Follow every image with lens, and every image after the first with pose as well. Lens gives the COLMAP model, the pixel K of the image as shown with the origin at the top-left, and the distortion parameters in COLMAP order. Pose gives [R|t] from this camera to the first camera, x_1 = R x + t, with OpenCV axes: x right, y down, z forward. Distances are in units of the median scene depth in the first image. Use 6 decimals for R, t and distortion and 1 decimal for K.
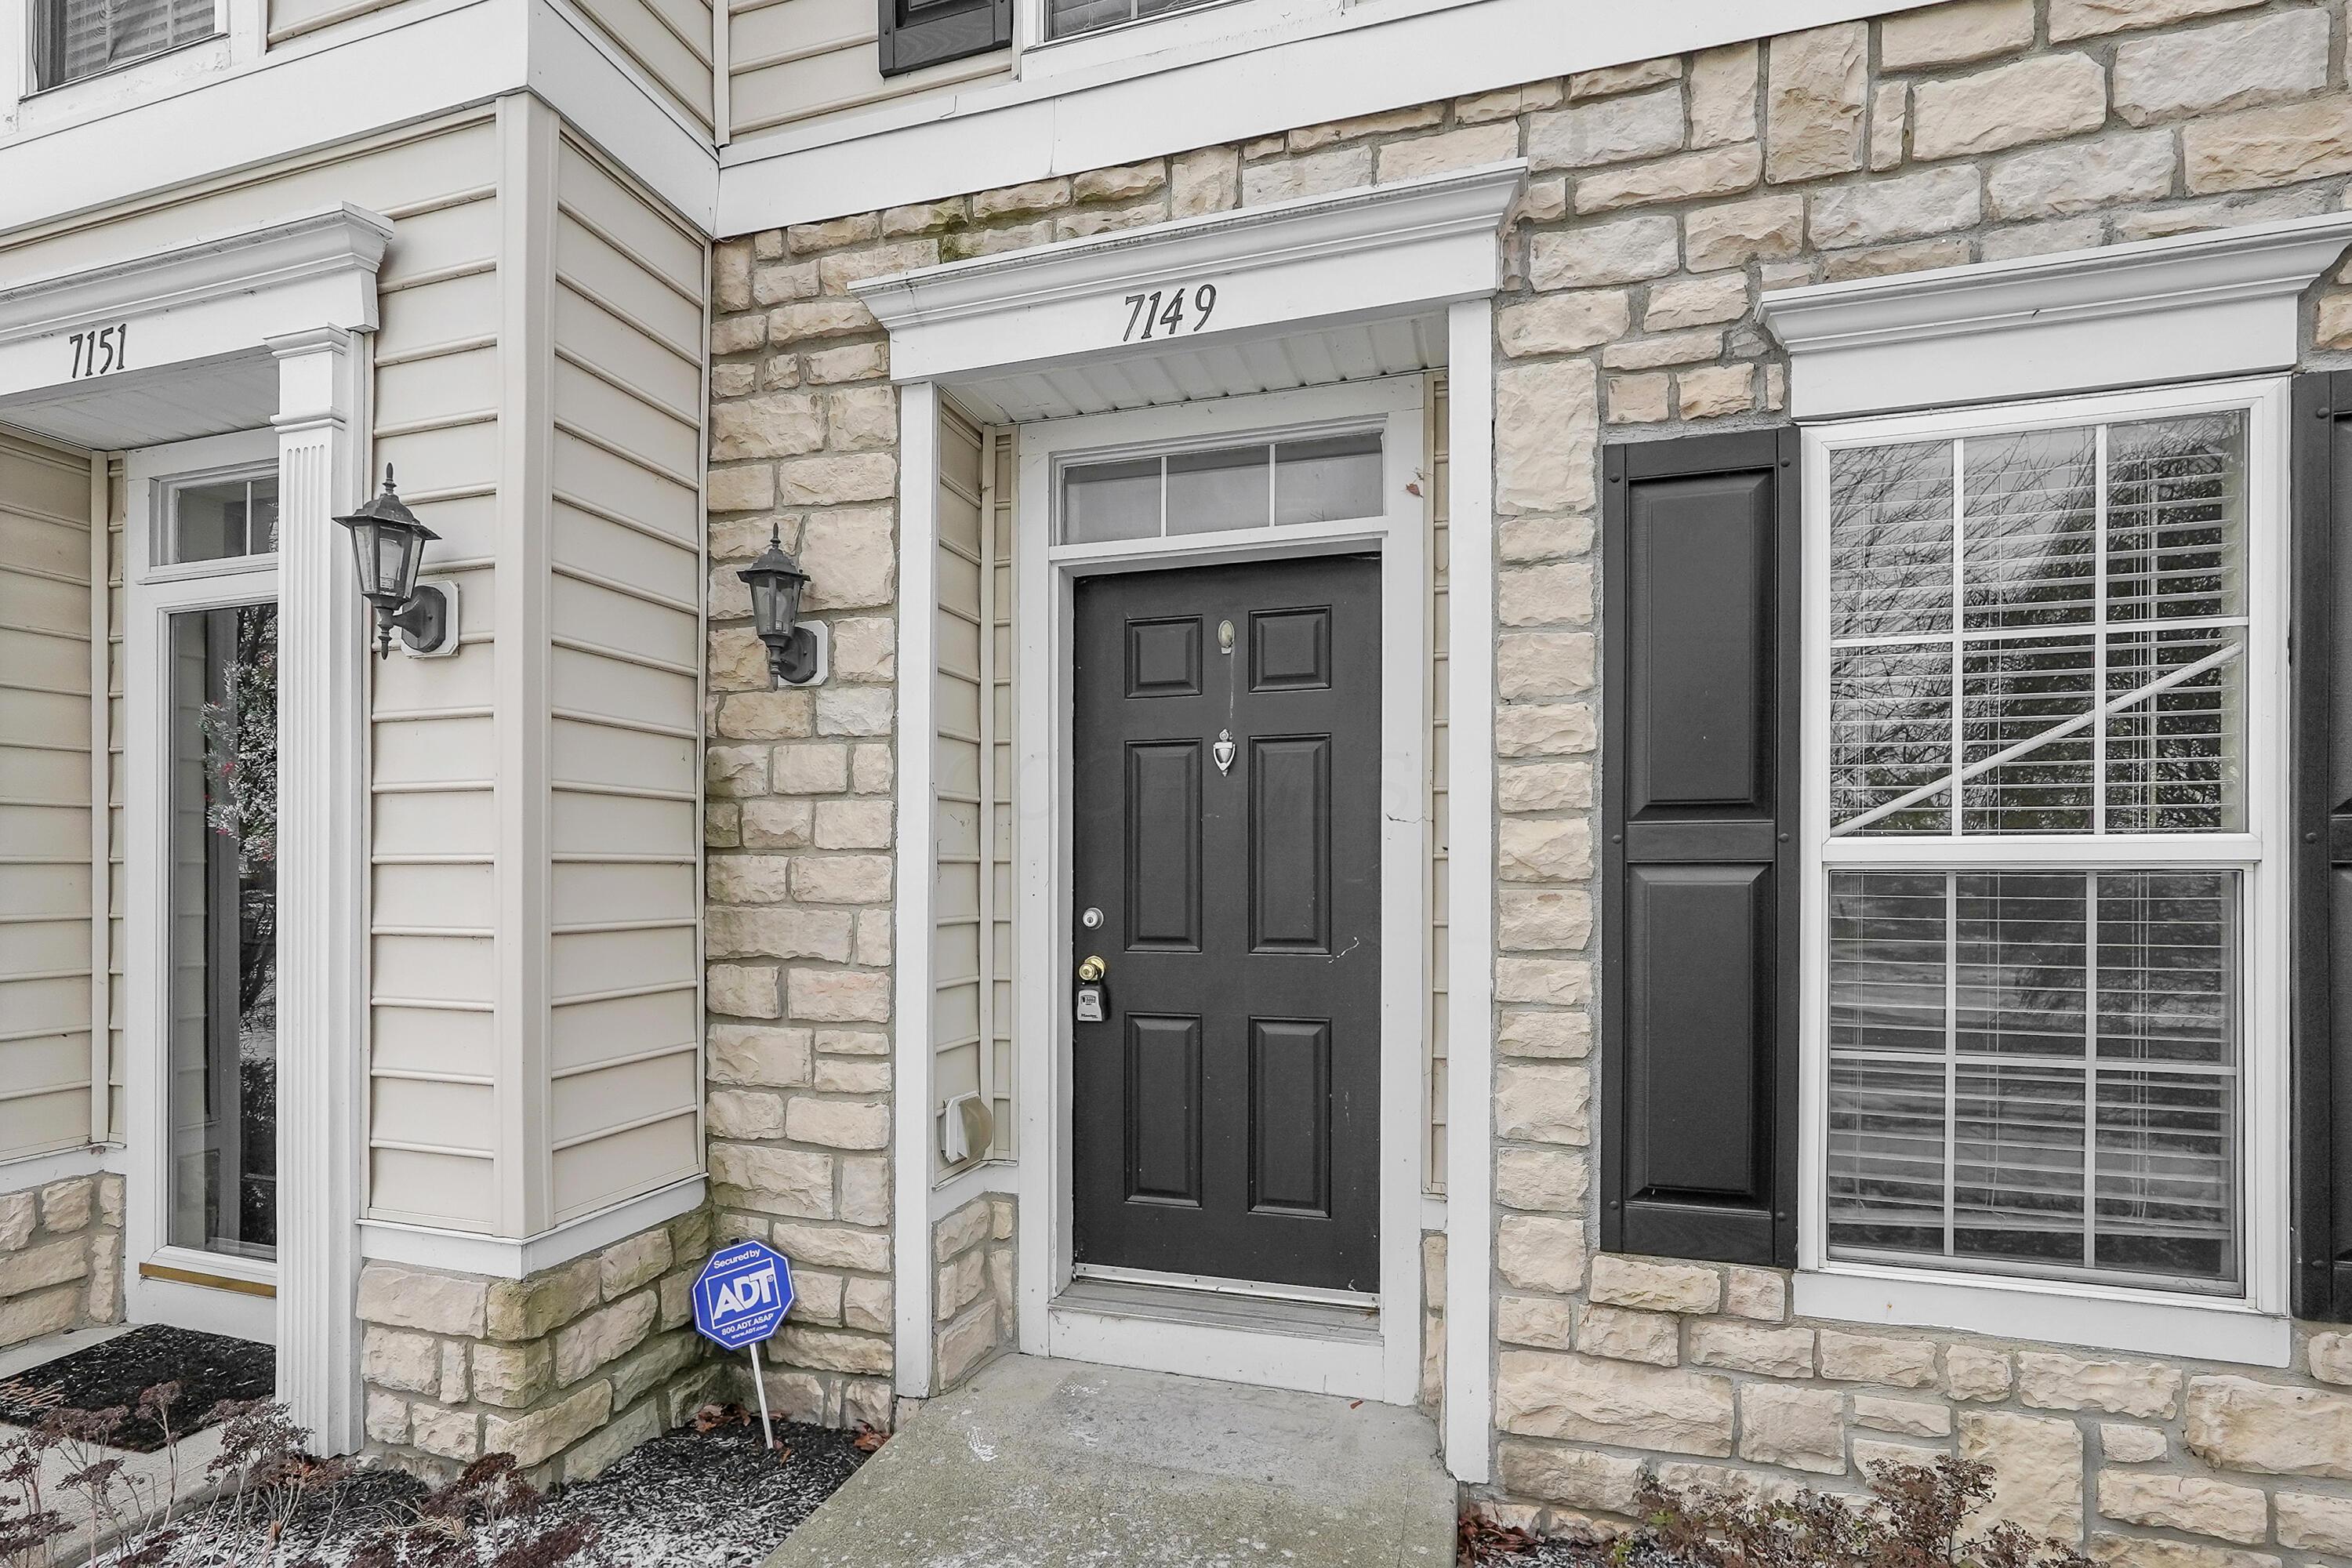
lens RADIAL K [[1103.2, 0, 1179.9], [0, 1103.2, 880.0], [0, 0, 1]] dist [-0.012640, 0.003848]
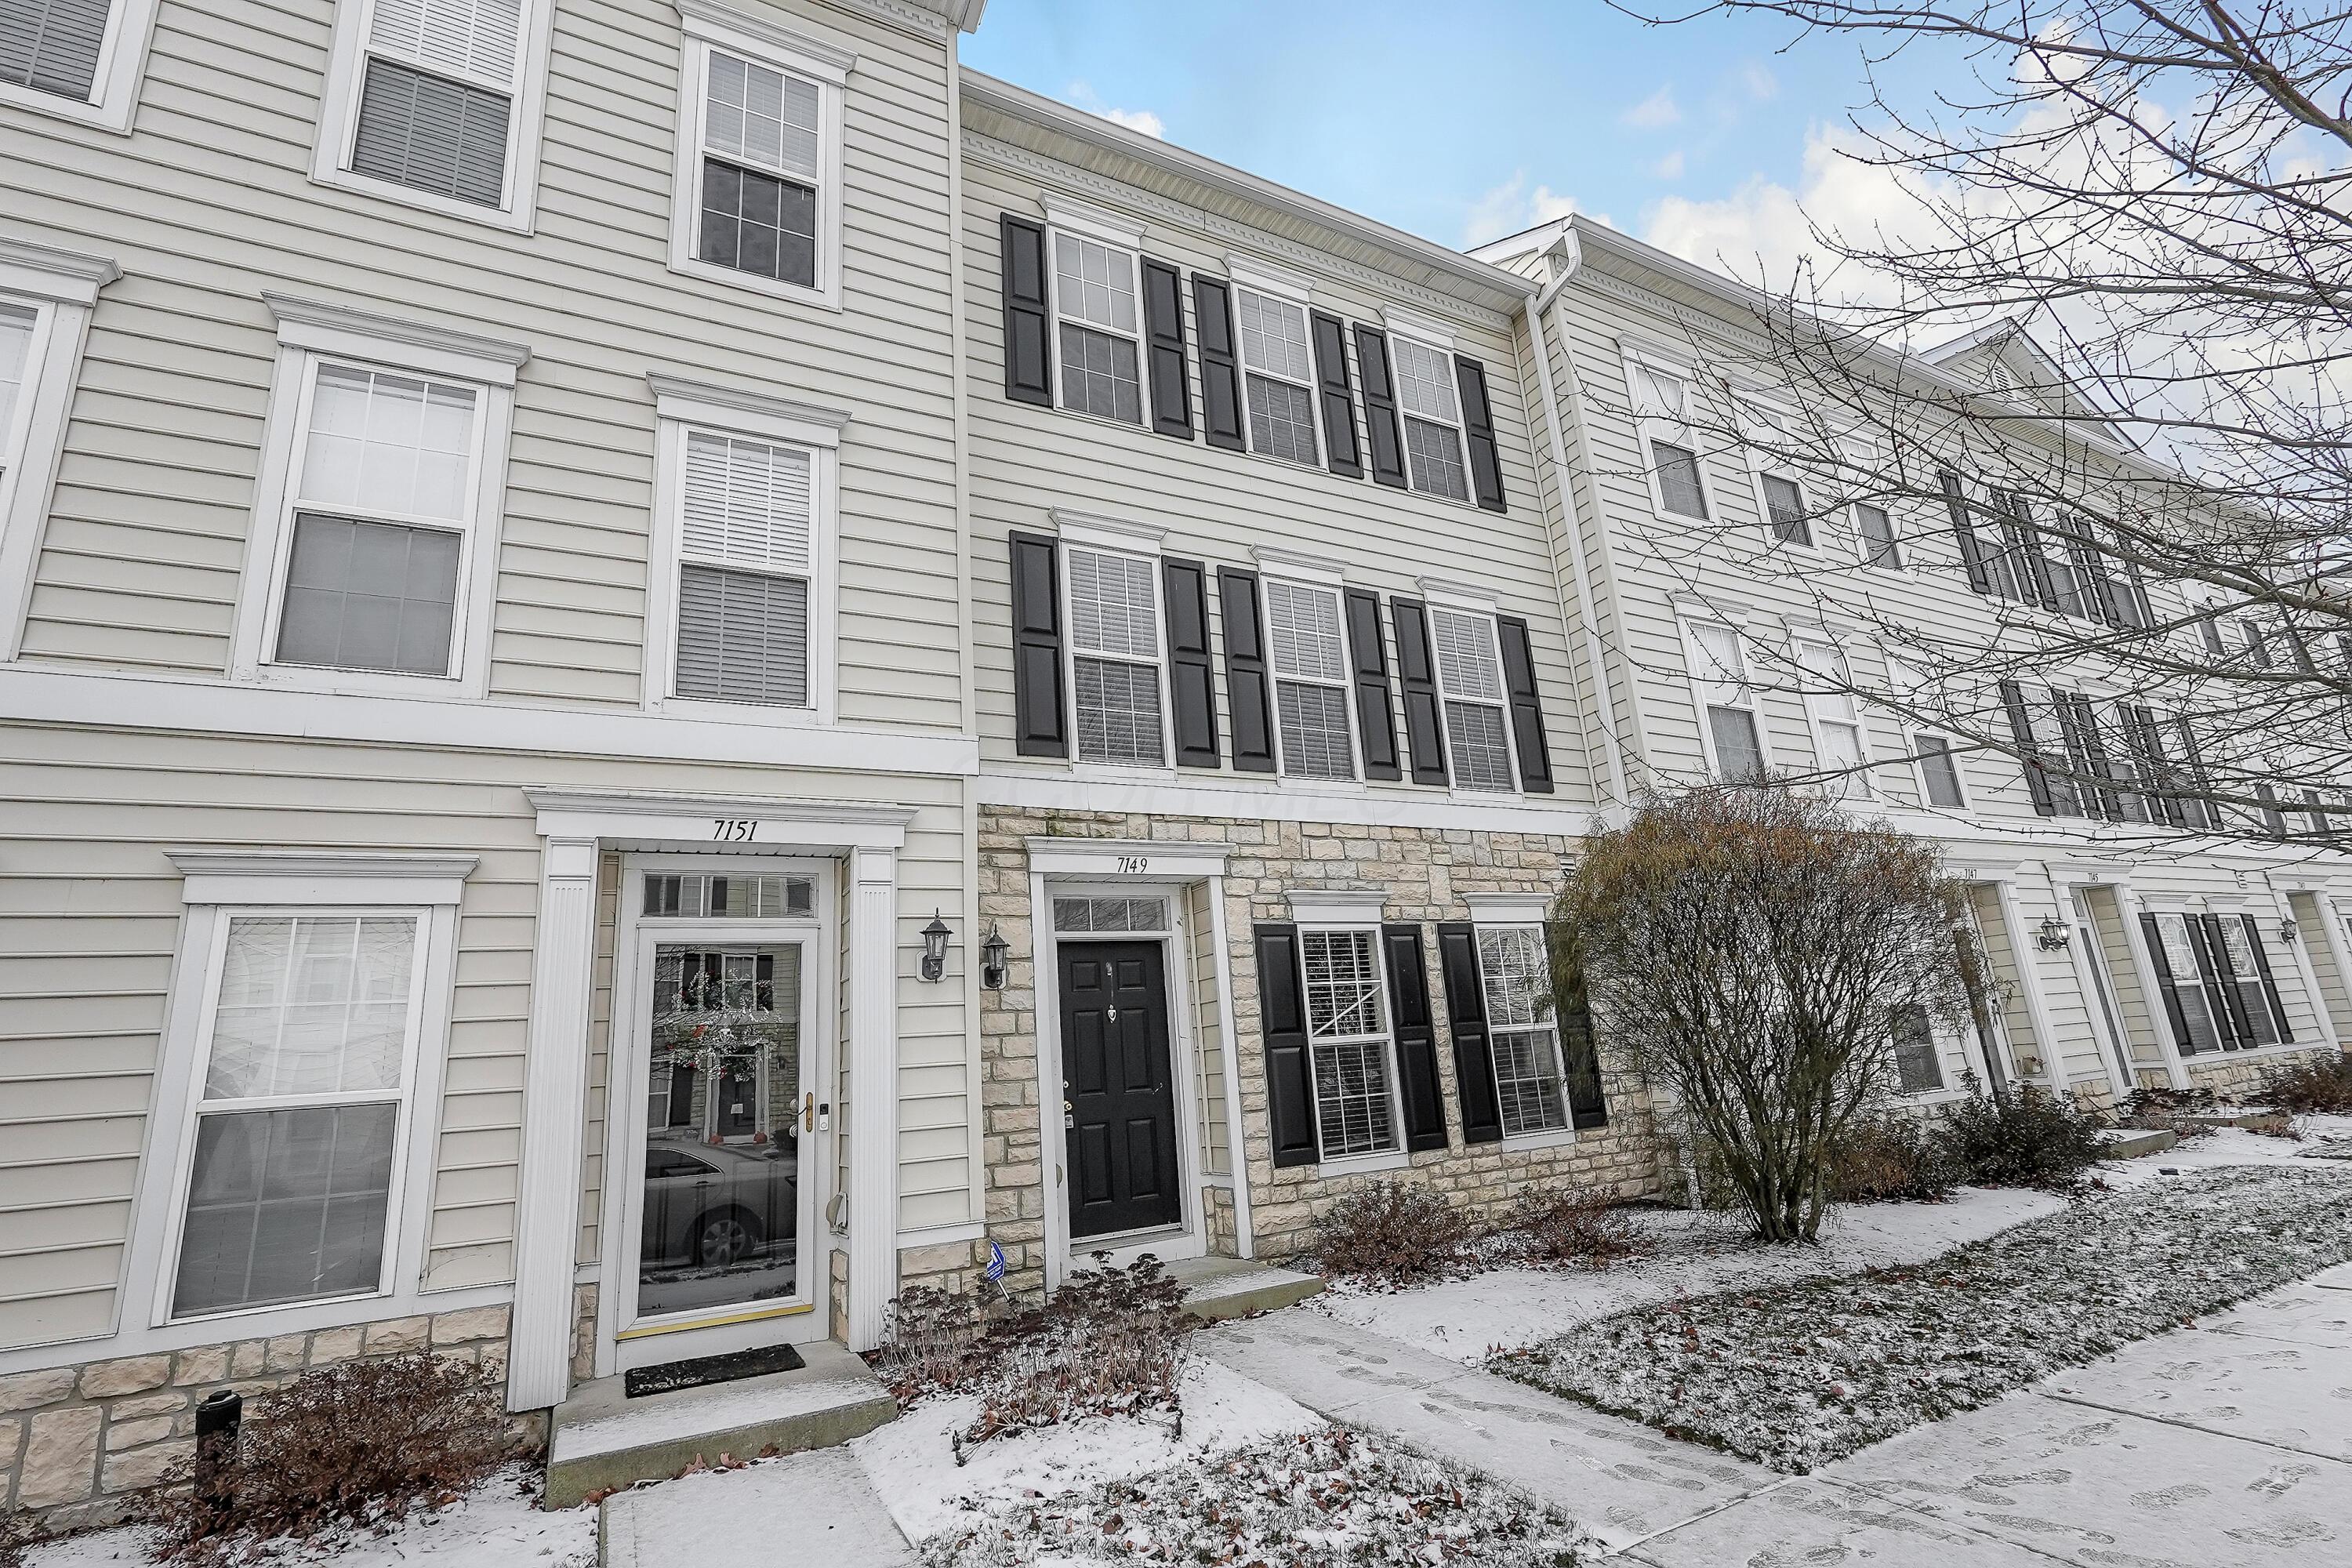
lens RADIAL K [[1123.0, 0, 1175.8], [0, 1123.0, 785.4], [0, 0, 1]] dist [-0.001290, 0.001548]
pose [[0.709790, 0.126127, 0.693029, -2.100249], [0.075063, 0.964695, -0.252446, 0.052801], [-0.700402, 0.231205, 0.675264, -1.206485]]
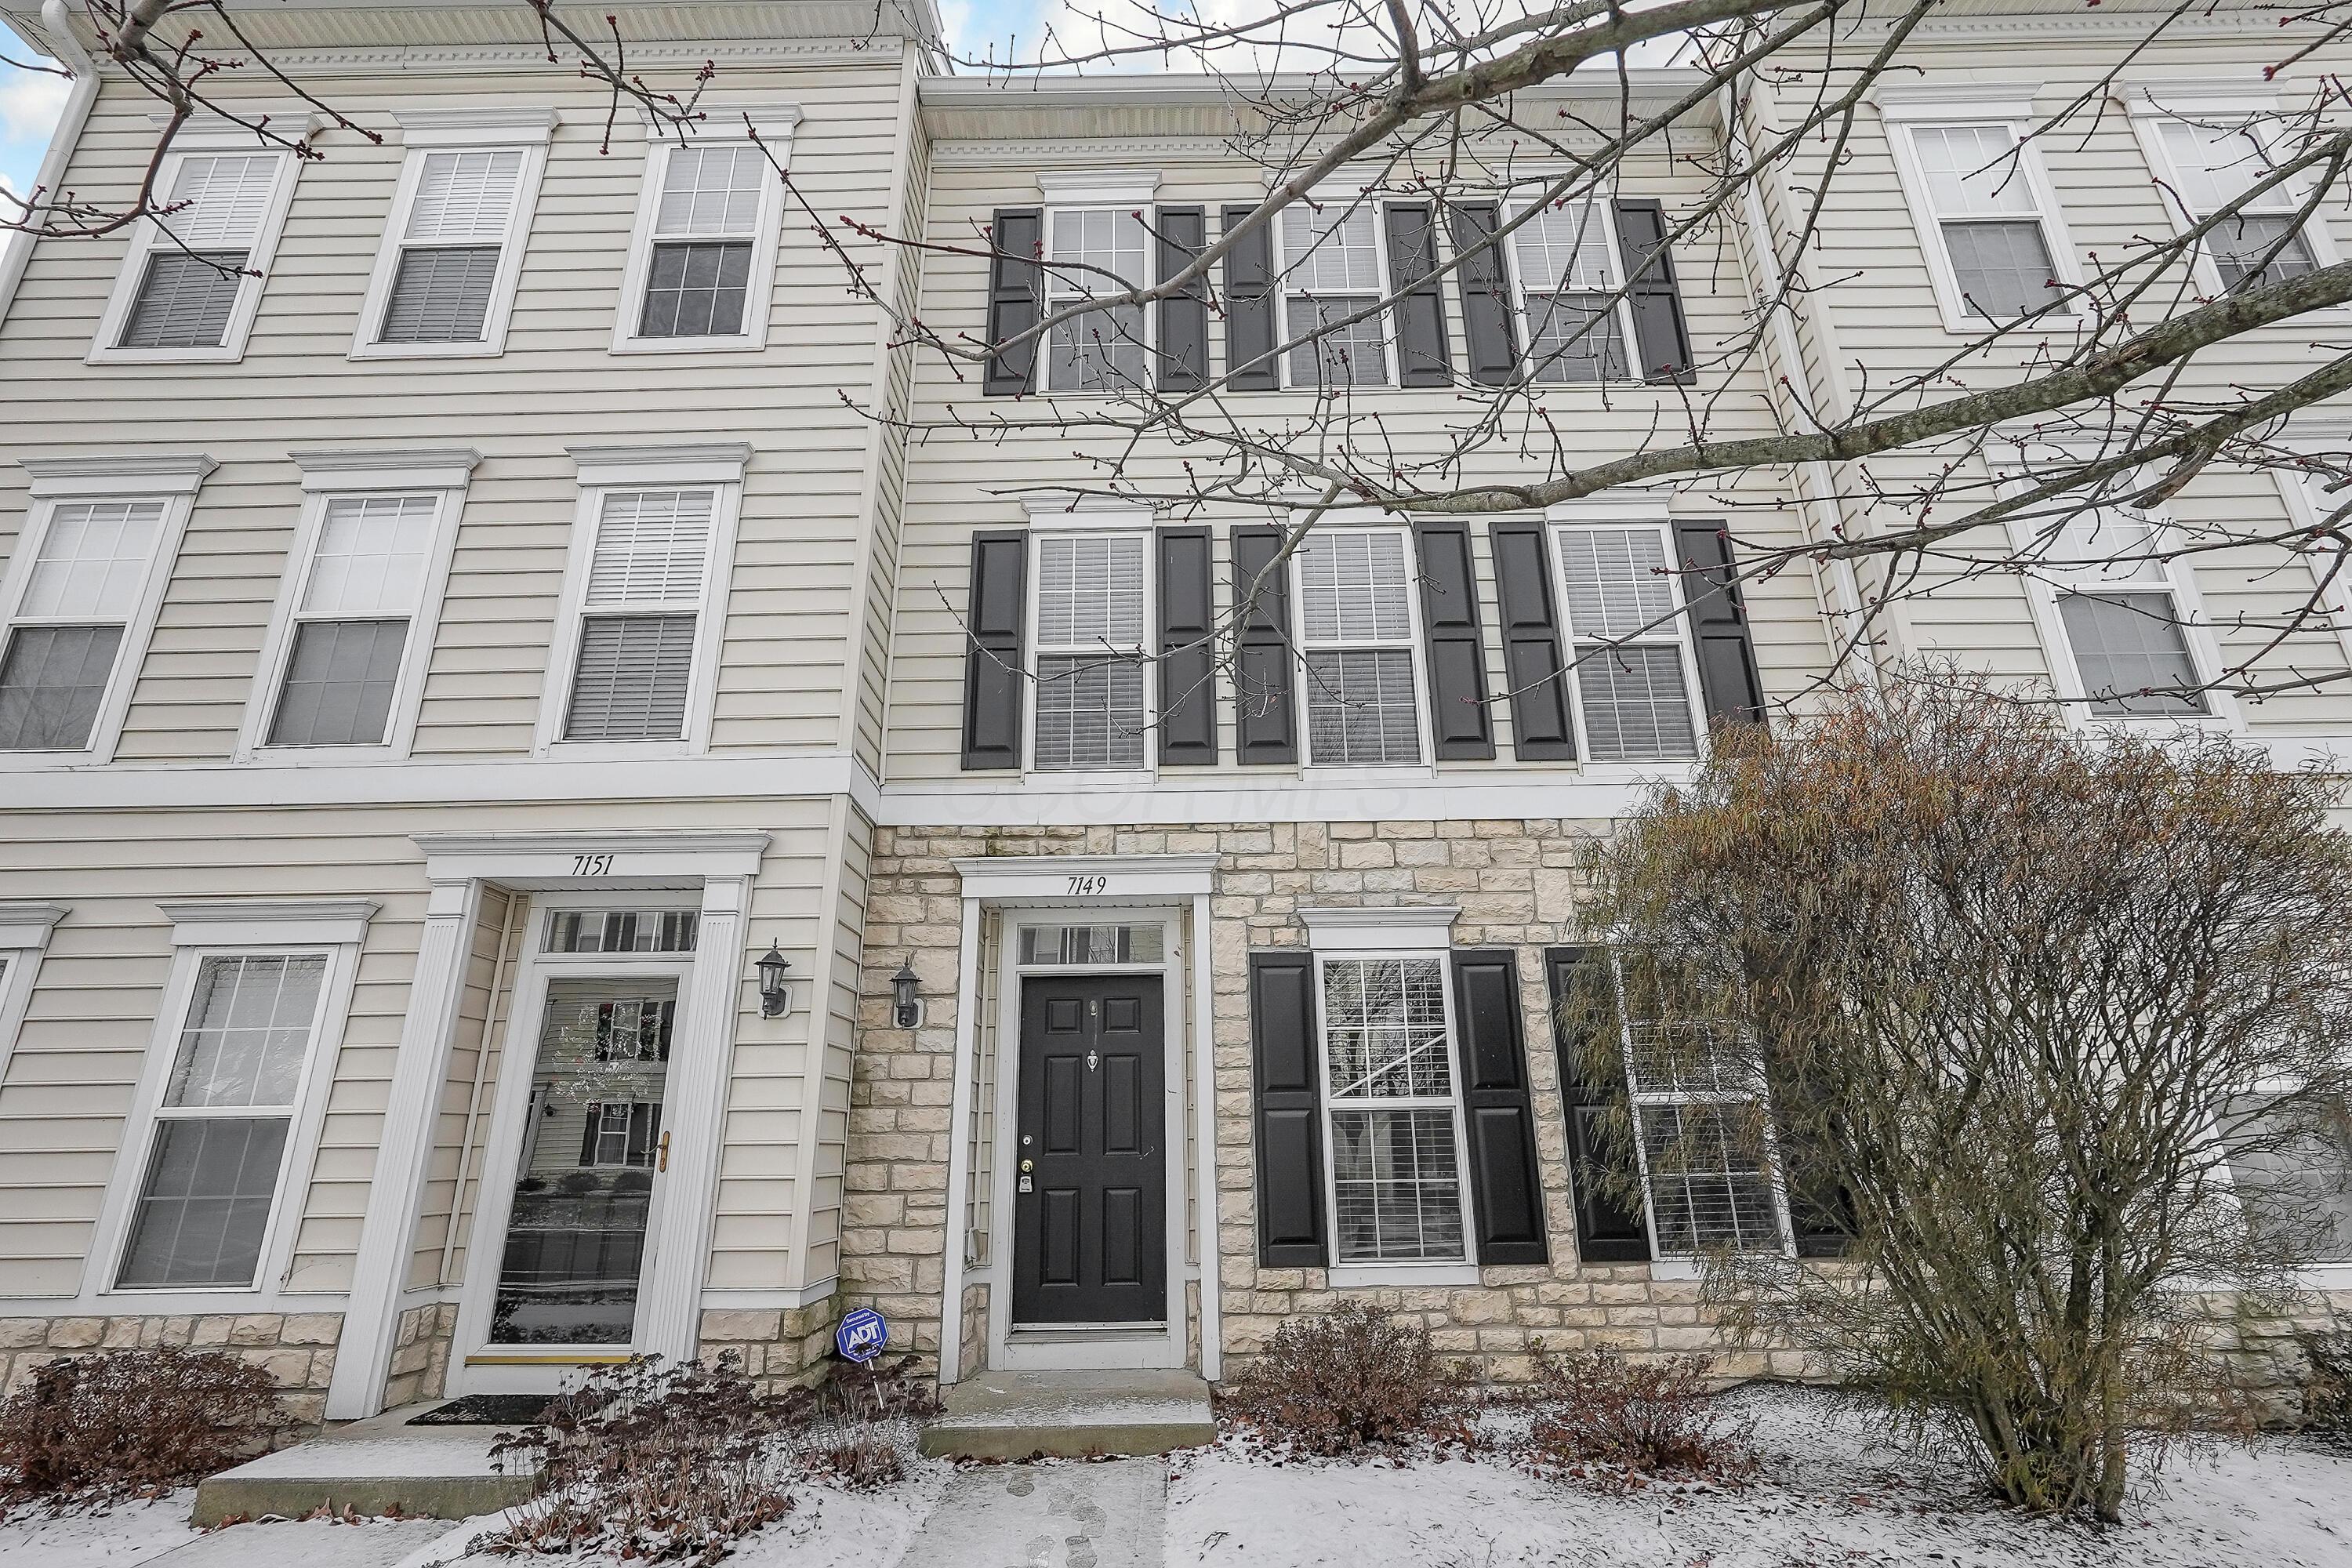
lens RADIAL K [[1113.2, 0, 1165.2], [0, 1113.2, 777.4], [0, 0, 1]] dist [-0.008723, 0.004119]
pose [[0.961633, 0.076155, 0.263556, -0.543989], [0.012783, 0.947217, -0.320338, 0.076747], [-0.274040, 0.311417, 0.909902, -1.501417]]
